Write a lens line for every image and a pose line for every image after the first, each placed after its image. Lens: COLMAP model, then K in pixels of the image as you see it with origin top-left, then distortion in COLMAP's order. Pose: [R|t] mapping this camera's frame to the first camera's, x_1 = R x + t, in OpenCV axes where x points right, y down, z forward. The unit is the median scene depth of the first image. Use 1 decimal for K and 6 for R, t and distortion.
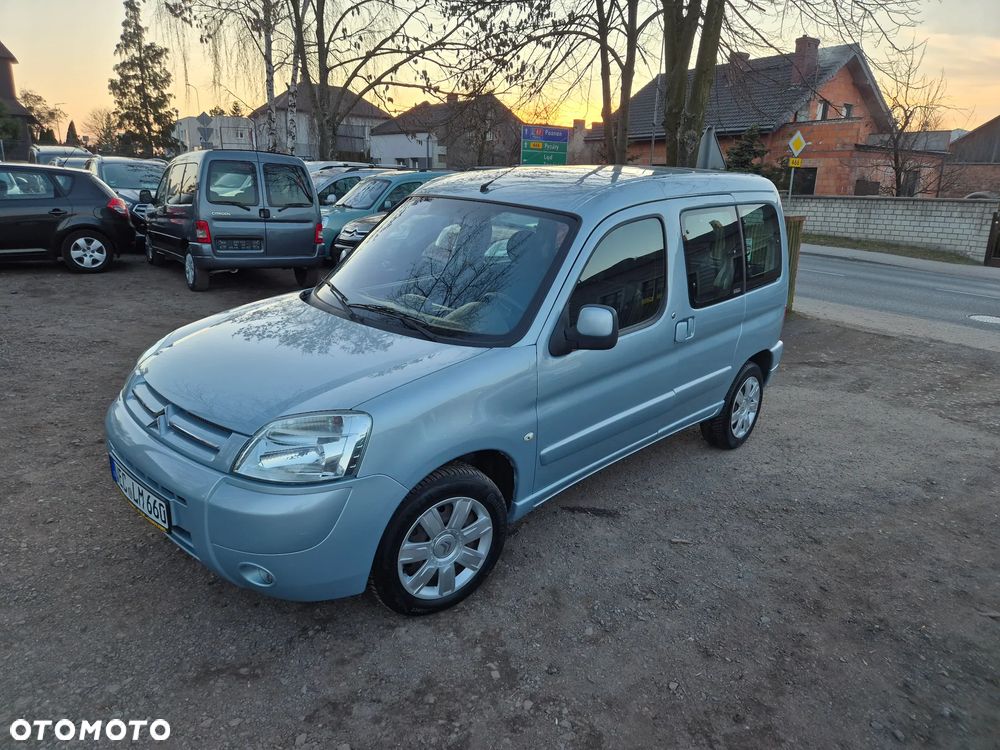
lens RADIAL K [[665.5, 0, 495.6], [0, 665.5, 370.2], [0, 0, 1]] dist [0.075600, -0.067598]
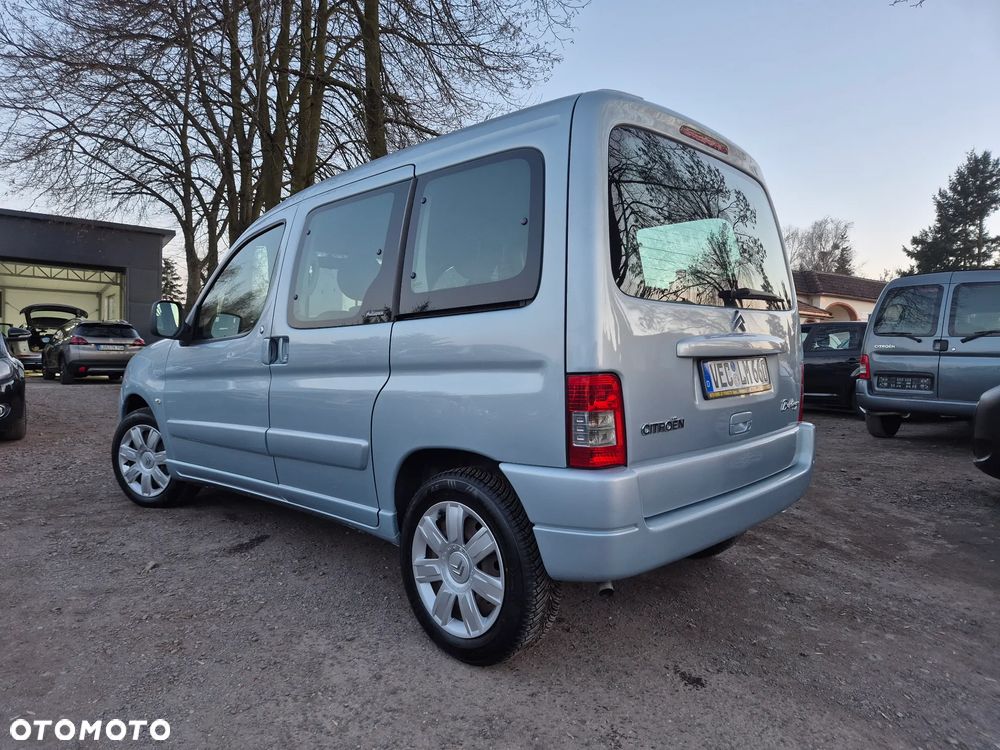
lens RADIAL K [[665.5, 0, 503.5], [0, 665.5, 388.3], [0, 0, 1]] dist [0.075600, -0.067598]
pose [[-0.005579, 0.003620, -0.999978, 0.449389], [-0.288229, 0.957548, 0.005074, -0.042346], [0.957545, 0.288251, -0.004299, 0.530987]]
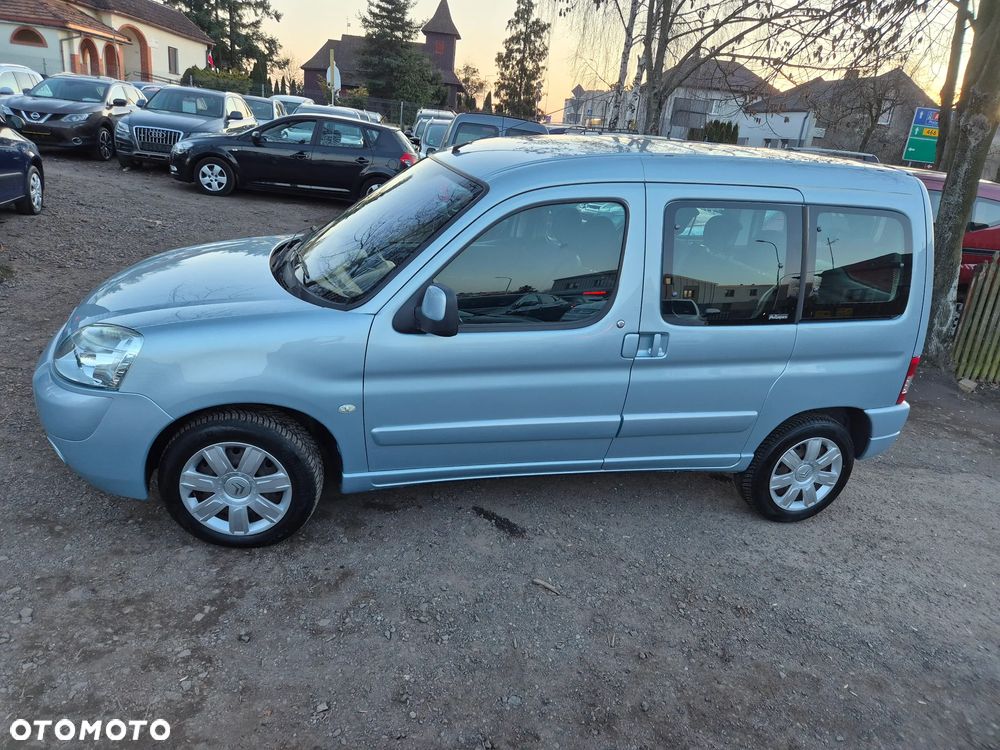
lens RADIAL K [[665.5, 0, 500.4], [0, 665.5, 367.9], [0, 0, 1]] dist [0.075600, -0.067598]
pose [[0.851899, 0.229067, -0.470953, 0.217759], [-0.216411, 0.972875, 0.081734, -0.026442], [0.476901, 0.032290, 0.878364, 0.086329]]
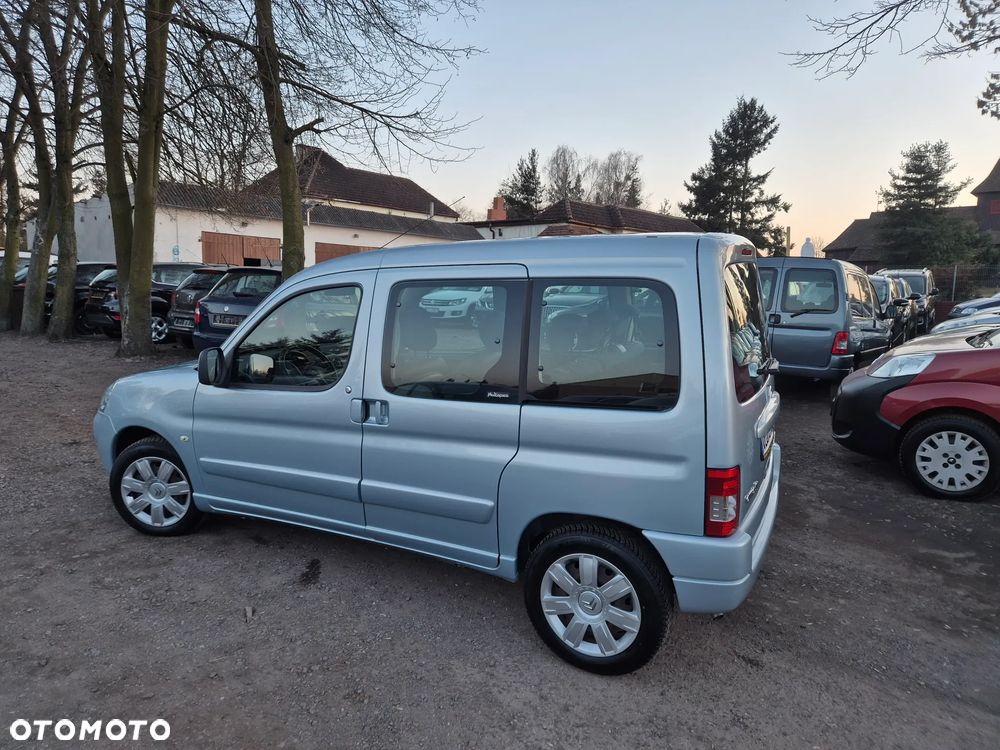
lens RADIAL K [[665.5, 0, 492.3], [0, 665.5, 375.8], [0, 0, 1]] dist [0.075600, -0.067598]
pose [[0.266891, 0.105338, -0.957953, 0.482581], [-0.270263, 0.962303, 0.030520, -0.073951], [0.925055, 0.250753, 0.285299, 0.369803]]
